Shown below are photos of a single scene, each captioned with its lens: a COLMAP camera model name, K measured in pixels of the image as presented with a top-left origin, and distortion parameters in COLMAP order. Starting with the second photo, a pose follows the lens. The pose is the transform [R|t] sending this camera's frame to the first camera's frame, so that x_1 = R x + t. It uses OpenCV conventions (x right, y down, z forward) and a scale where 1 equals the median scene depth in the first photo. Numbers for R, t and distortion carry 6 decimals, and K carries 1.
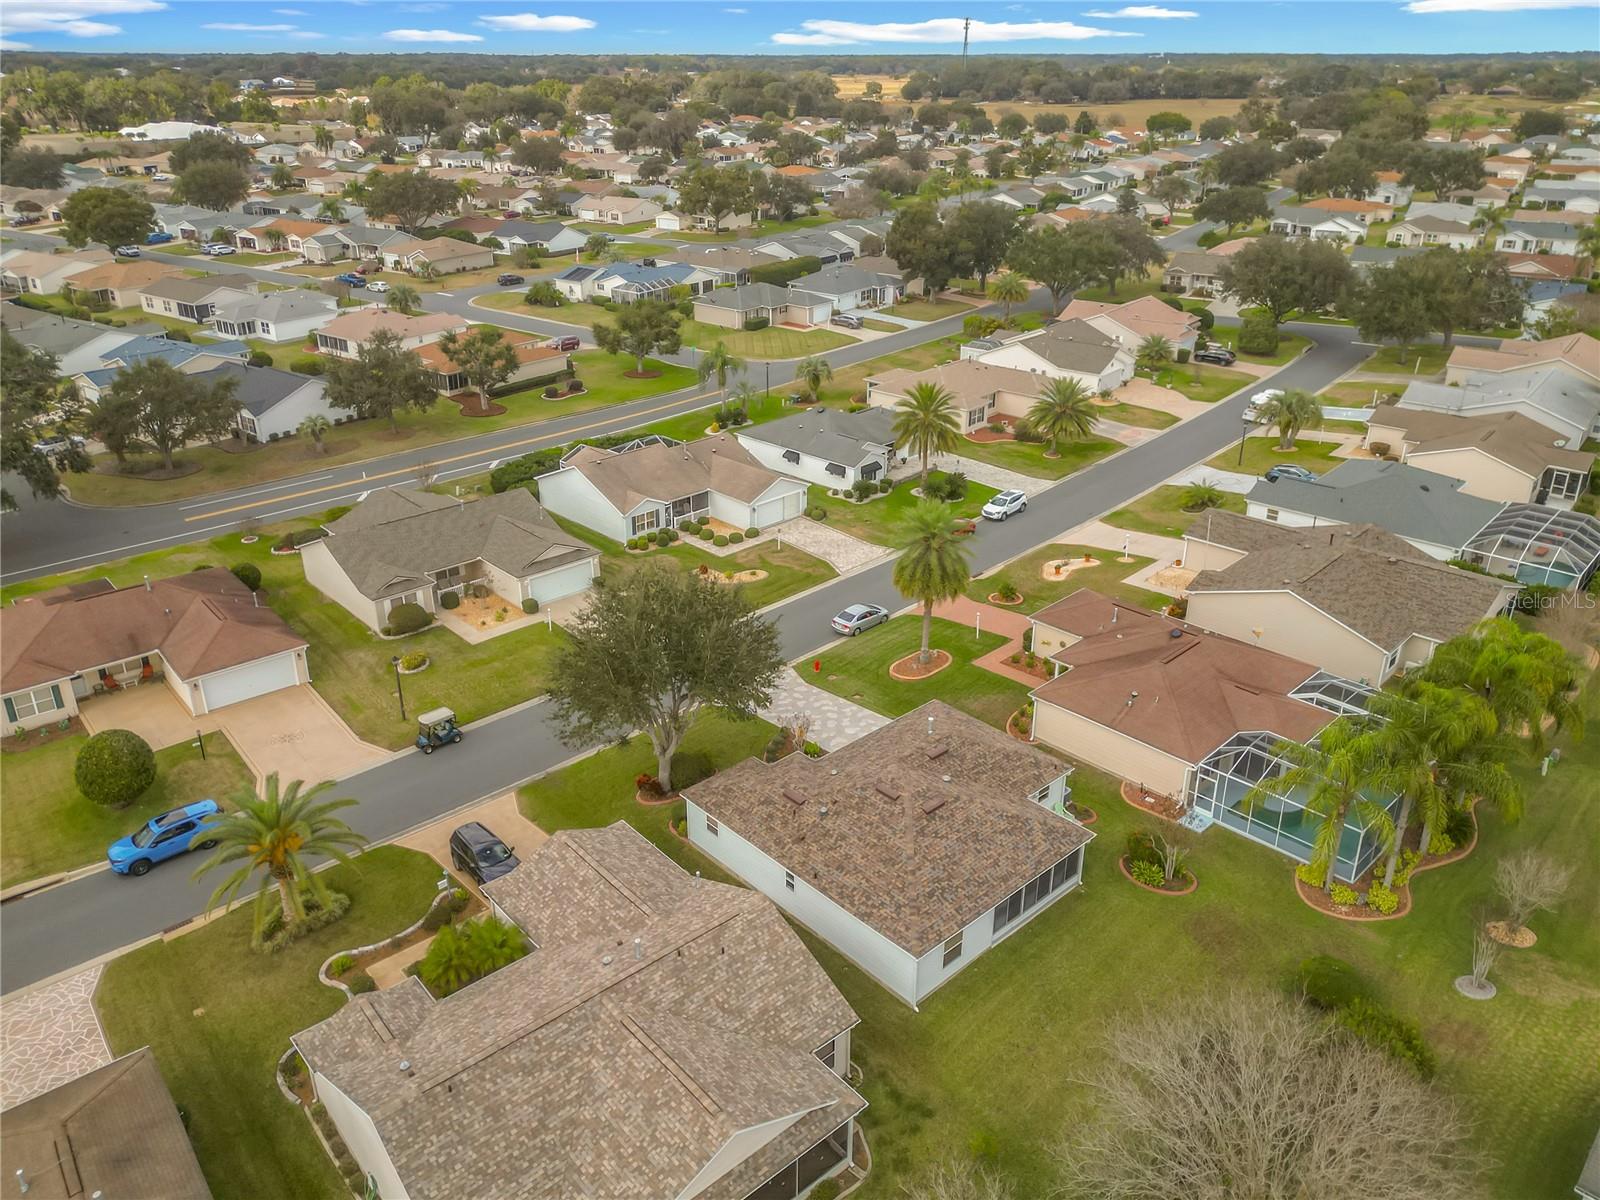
lens RADIAL K [[1111.2, 0, 789.7], [0, 1111.2, 604.8], [0, 0, 1]] dist [0.020831, -0.019765]
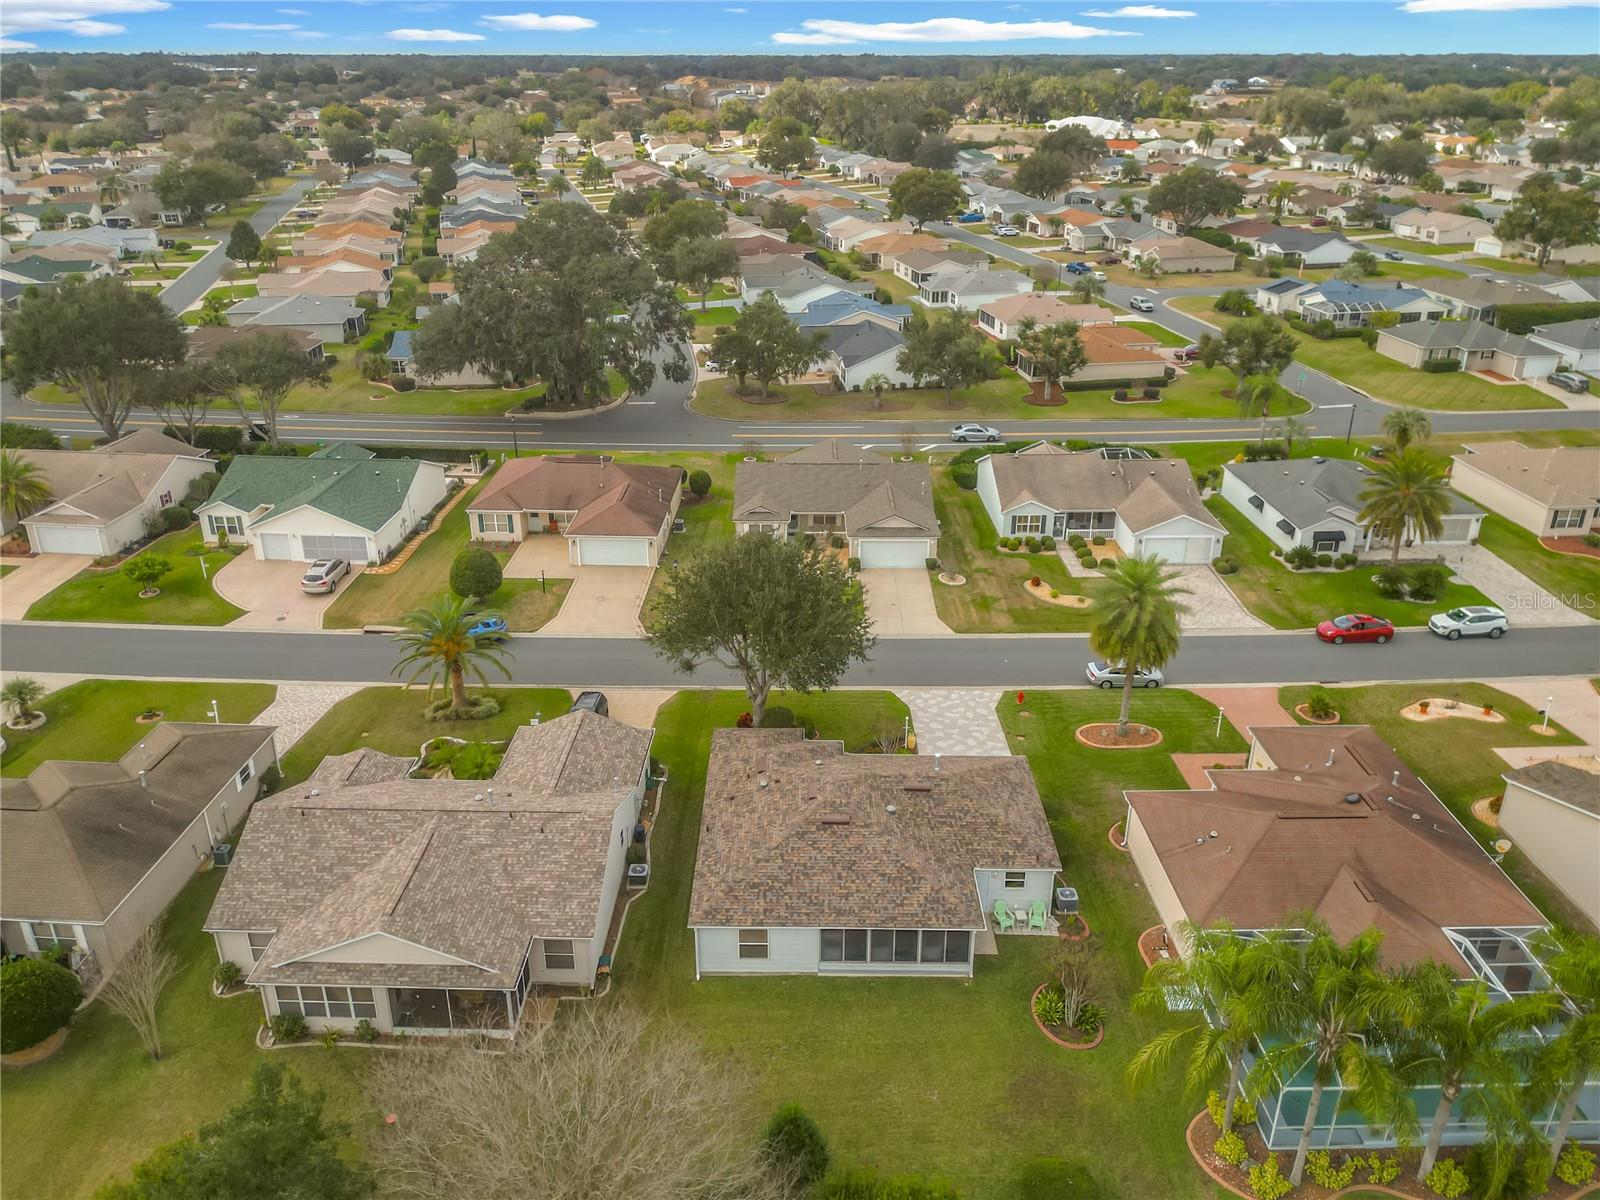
lens RADIAL K [[1111.2, 0, 786.7], [0, 1111.2, 597.1], [0, 0, 1]] dist [0.020831, -0.019765]
pose [[0.739461, 0.287451, -0.608744, 0.302842], [-0.290243, 0.952026, 0.096982, -0.042153], [0.607418, 0.104969, 0.787417, 0.085736]]
